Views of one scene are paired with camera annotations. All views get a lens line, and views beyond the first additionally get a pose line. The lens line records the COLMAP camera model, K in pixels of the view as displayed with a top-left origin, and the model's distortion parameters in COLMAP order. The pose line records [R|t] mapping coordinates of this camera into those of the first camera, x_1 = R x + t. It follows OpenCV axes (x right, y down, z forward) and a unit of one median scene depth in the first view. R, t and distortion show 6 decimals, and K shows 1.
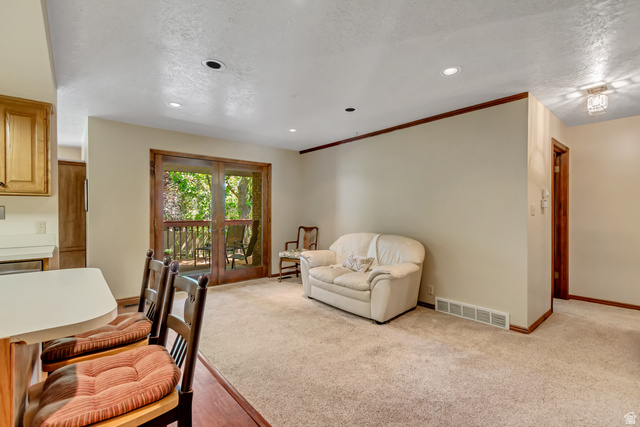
lens RADIAL K [[294.8, 0, 320.0], [0, 294.8, 213.5], [0, 0, 1]] dist [0.002597, 0.000605]
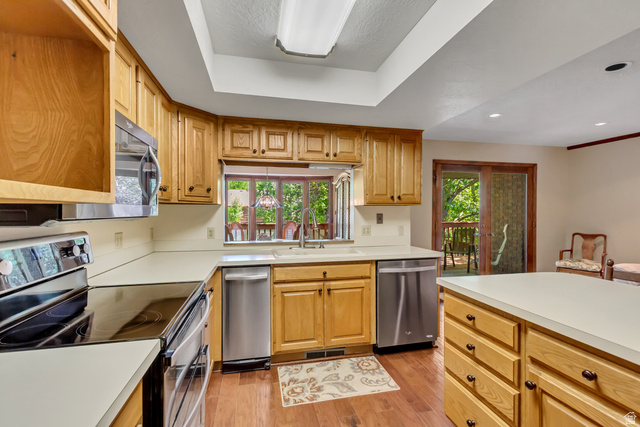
lens RADIAL K [[294.8, 0, 320.0], [0, 294.8, 213.5], [0, 0, 1]] dist [0.002597, 0.000605]
pose [[0.888585, 0.000652, -0.458712, -0.352766], [-0.001158, 0.999999, -0.000822, -0.012844], [0.458711, 0.001262, 0.888585, -0.130222]]
